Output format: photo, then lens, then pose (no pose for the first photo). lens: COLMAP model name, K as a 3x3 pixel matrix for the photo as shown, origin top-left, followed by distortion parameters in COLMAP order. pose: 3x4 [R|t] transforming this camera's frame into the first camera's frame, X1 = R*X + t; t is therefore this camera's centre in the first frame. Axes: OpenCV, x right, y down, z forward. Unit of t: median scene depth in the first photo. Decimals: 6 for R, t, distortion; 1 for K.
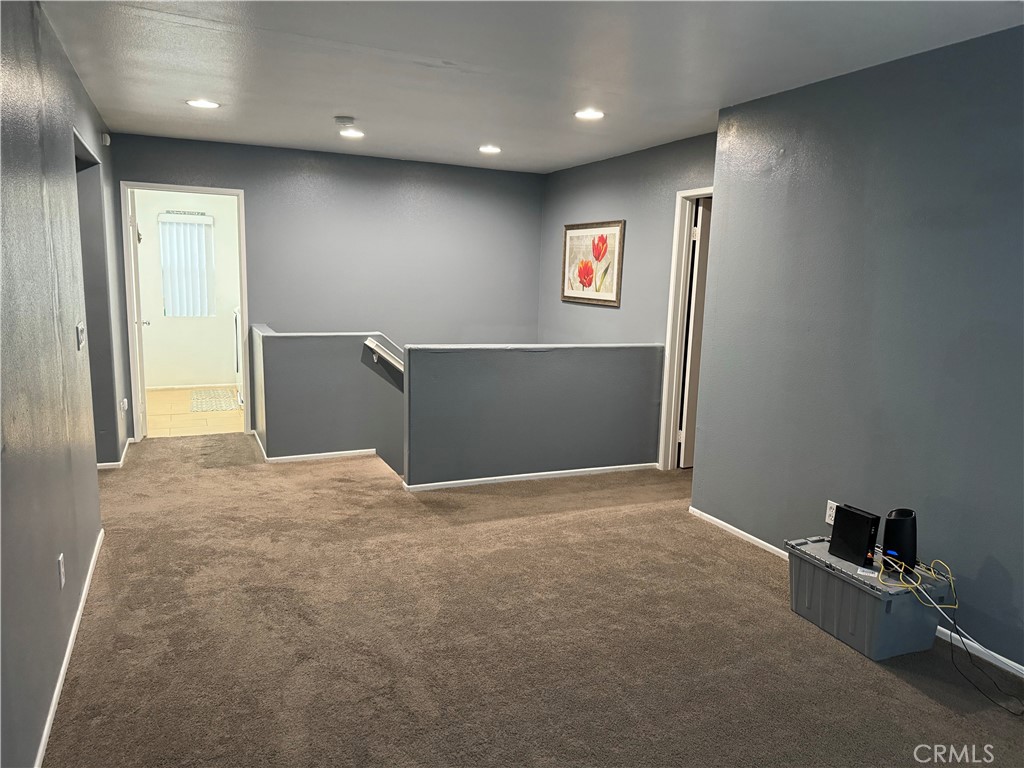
lens RADIAL K [[717.5, 0, 513.3], [0, 717.5, 381.7], [0, 0, 1]] dist [0.102245, -0.141666]
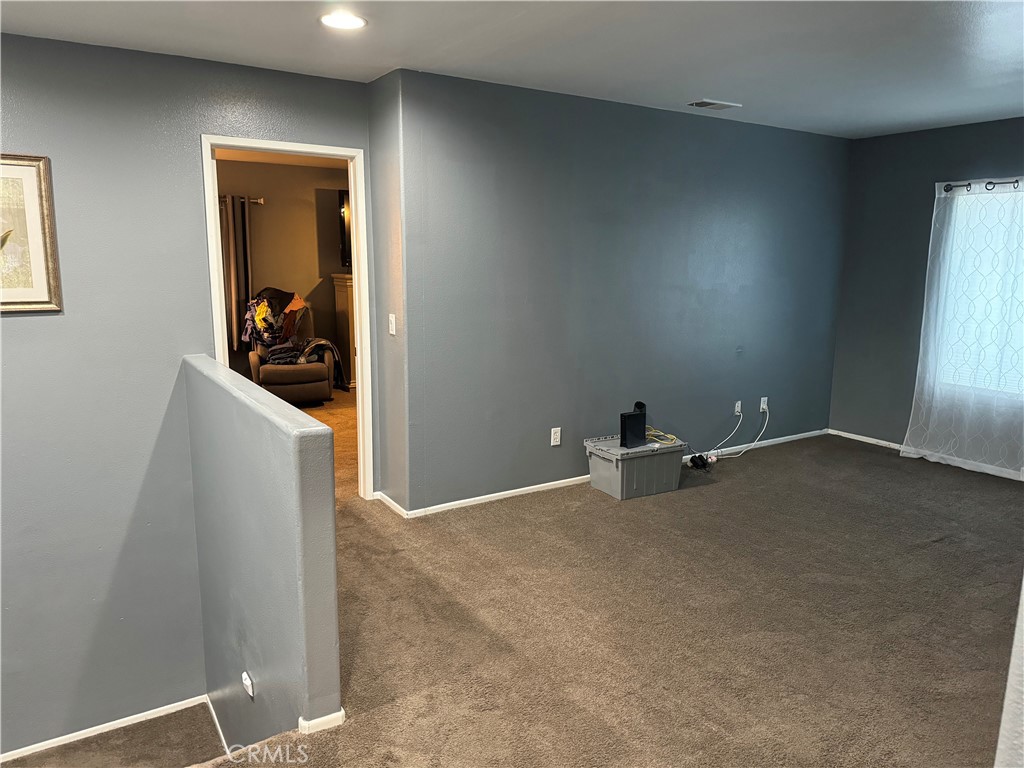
lens RADIAL K [[723.0, 0, 516.7], [0, 723.0, 374.8], [0, 0, 1]] dist [0.114750, -0.142097]
pose [[-0.150425, -0.195631, 0.969072, -0.655238], [0.133234, 0.967272, 0.215949, -0.180608], [-0.979603, 0.161597, -0.119437, 0.986760]]
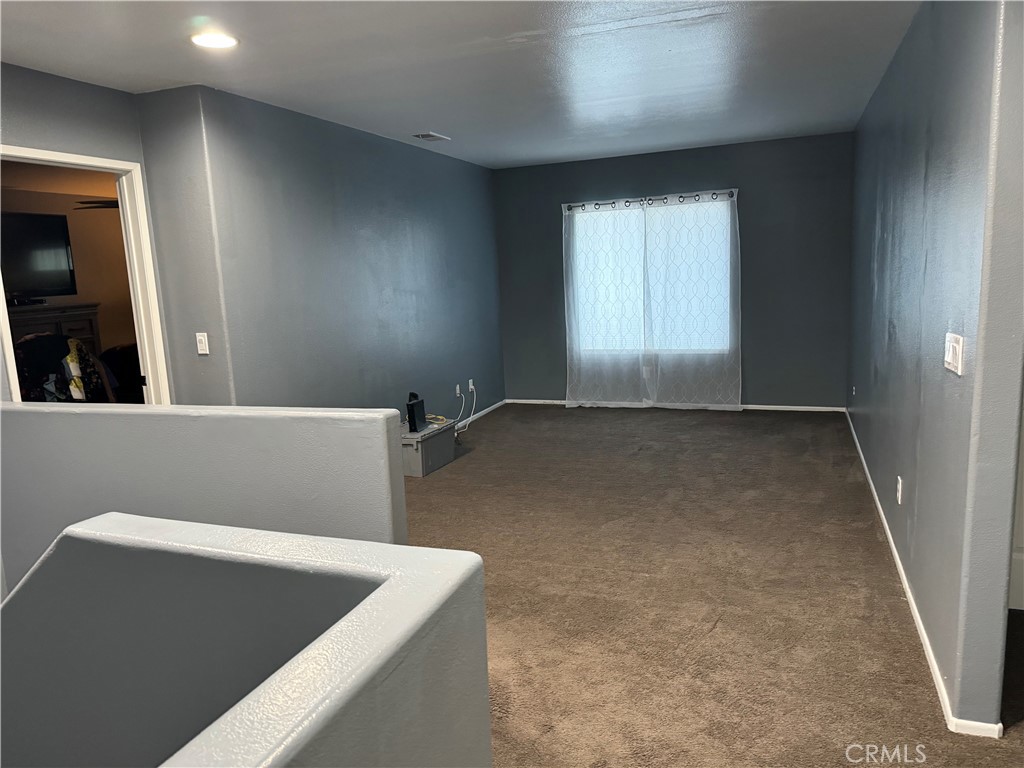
lens RADIAL K [[717.5, 0, 513.3], [0, 717.5, 381.7], [0, 0, 1]] dist [0.102245, -0.141666]
pose [[-0.704669, -0.112185, 0.700611, -0.619193], [0.129614, 0.950454, 0.282556, -0.224633], [-0.697597, 0.289918, -0.655215, 1.366399]]
